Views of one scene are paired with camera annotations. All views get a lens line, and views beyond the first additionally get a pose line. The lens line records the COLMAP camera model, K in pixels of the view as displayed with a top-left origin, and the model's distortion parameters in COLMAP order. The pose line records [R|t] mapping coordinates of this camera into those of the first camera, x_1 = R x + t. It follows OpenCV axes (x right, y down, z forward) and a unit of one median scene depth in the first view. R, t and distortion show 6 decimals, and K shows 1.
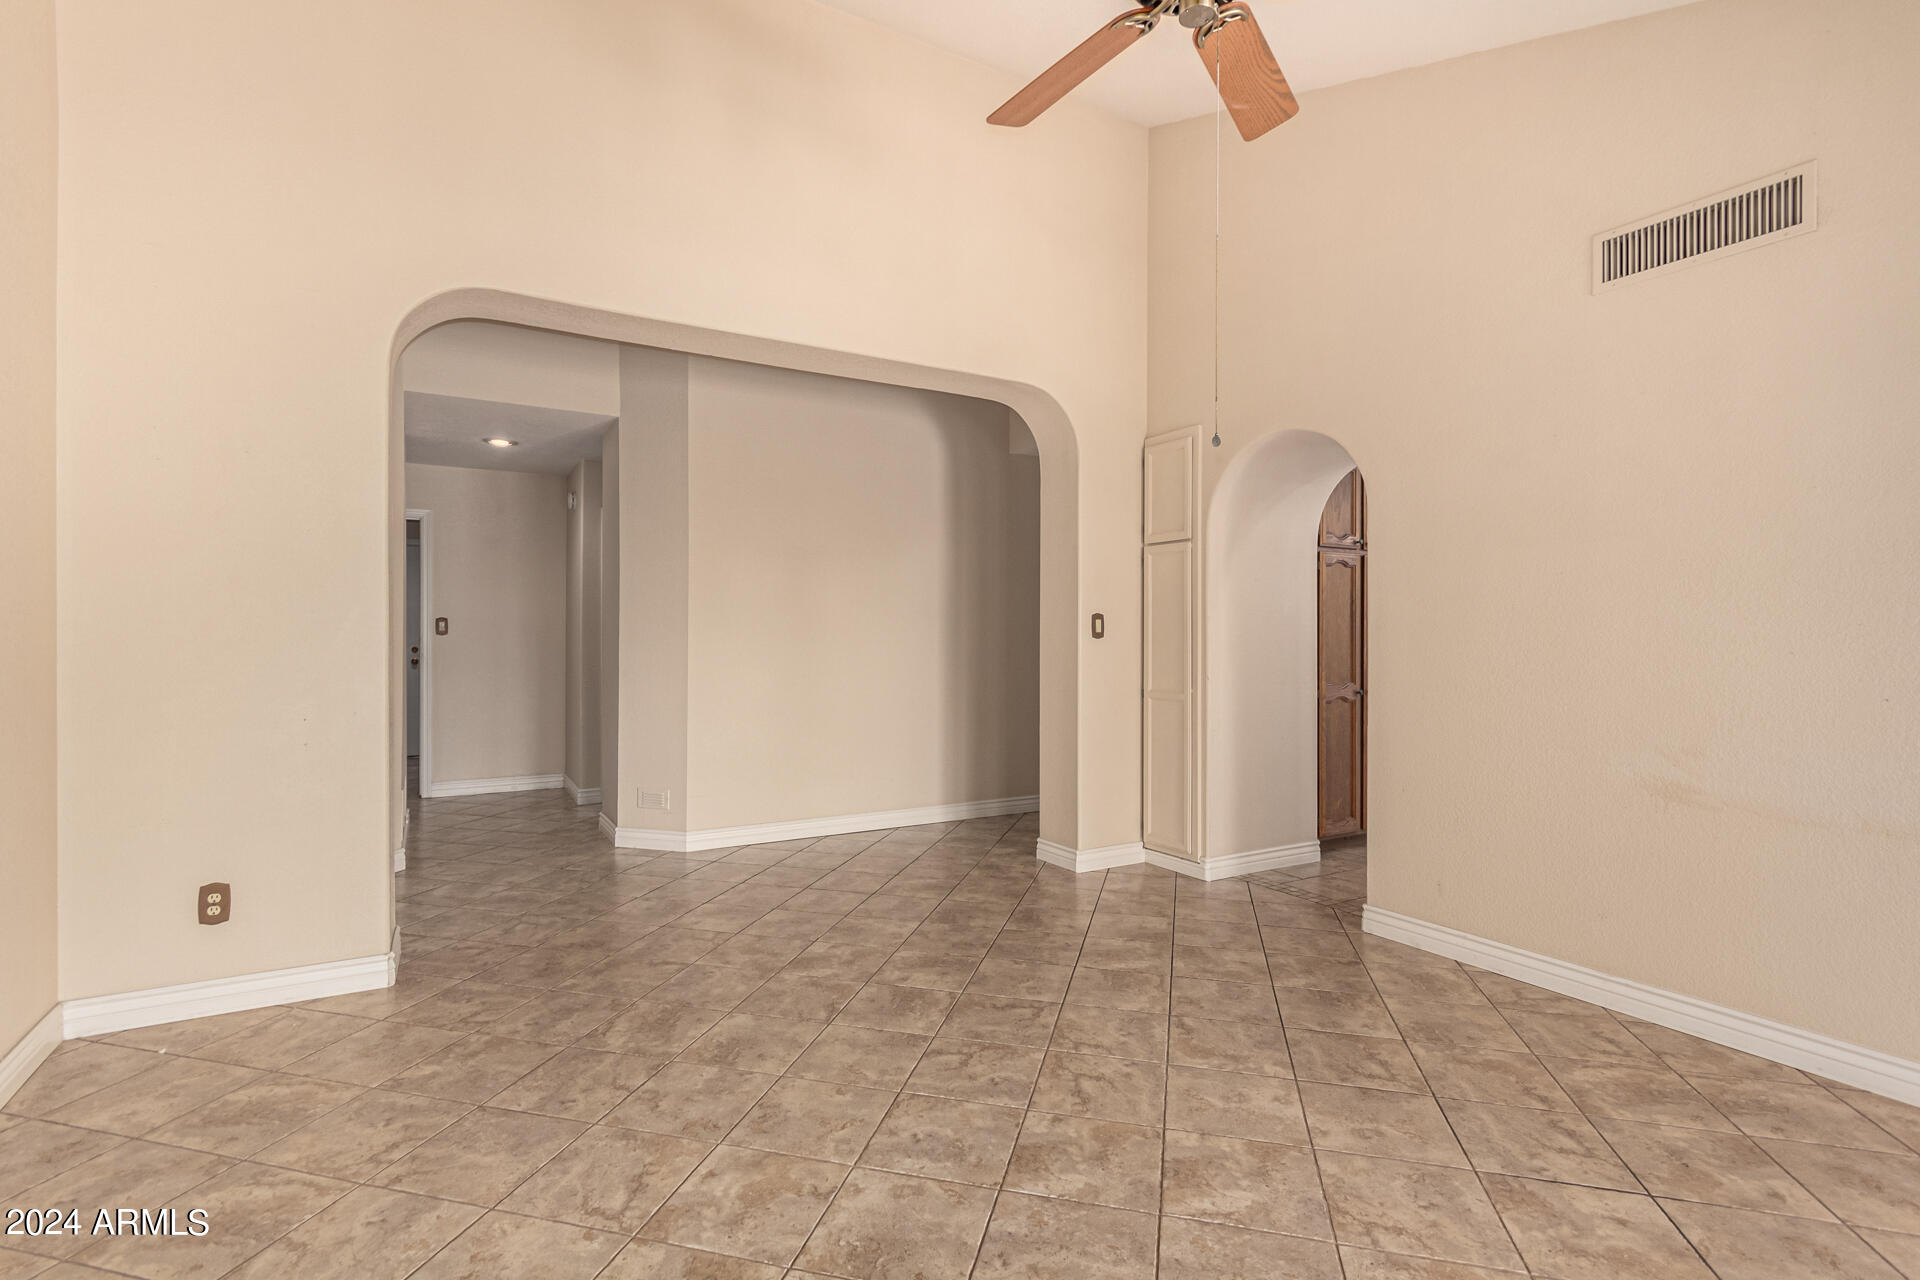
lens RADIAL K [[901.8, 0, 964.4], [0, 901.8, 634.8], [0, 0, 1]] dist [0.001820, 0.001386]
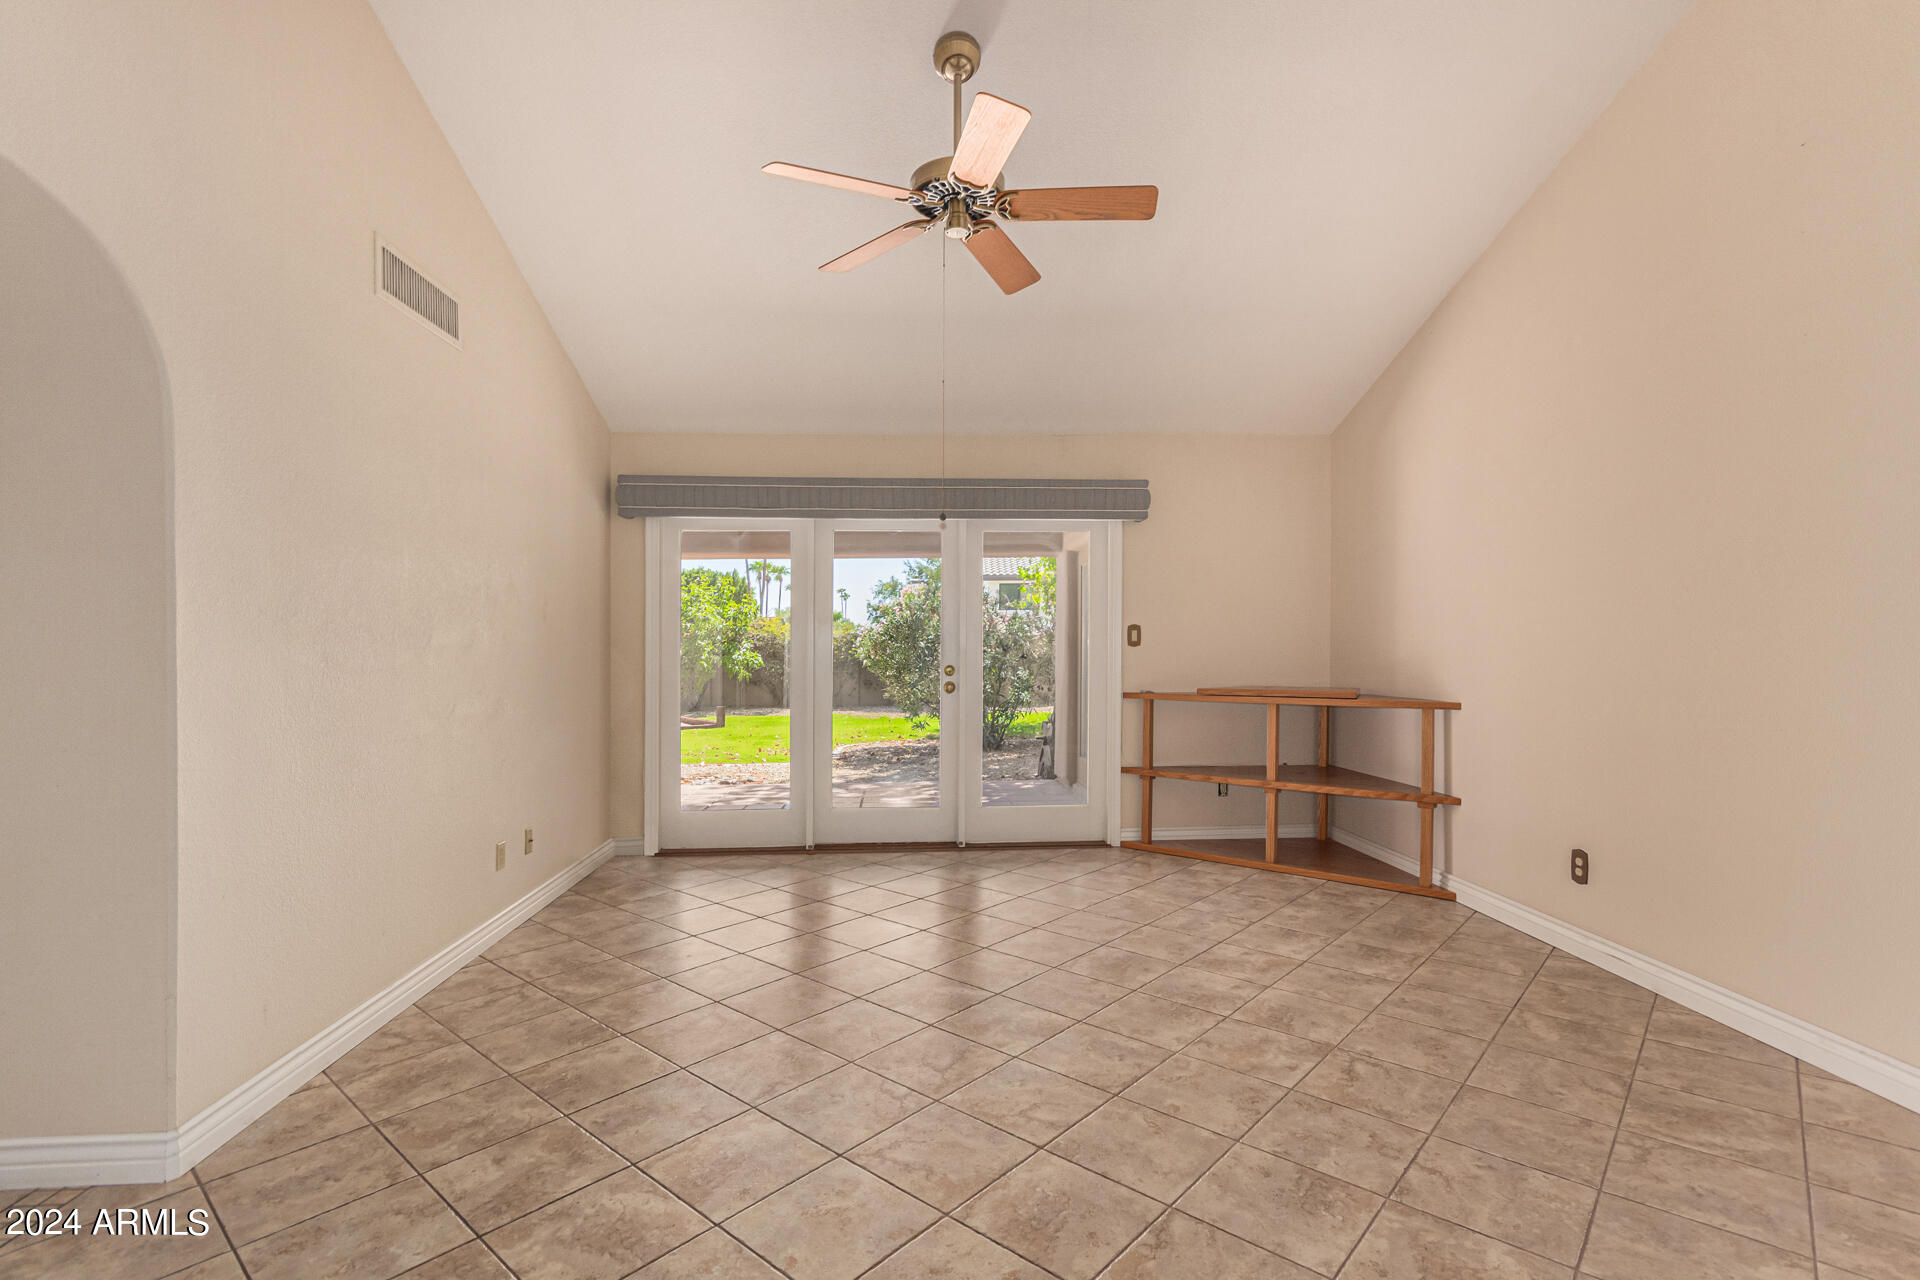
lens RADIAL K [[901.8, 0, 964.6], [0, 901.8, 645.7], [0, 0, 1]] dist [0.001820, 0.001386]
pose [[-0.890904, 0.004277, 0.454172, -0.371852], [0.004889, 0.999988, 0.000175, 0.003878], [-0.454165, 0.002376, -0.890914, 1.929995]]
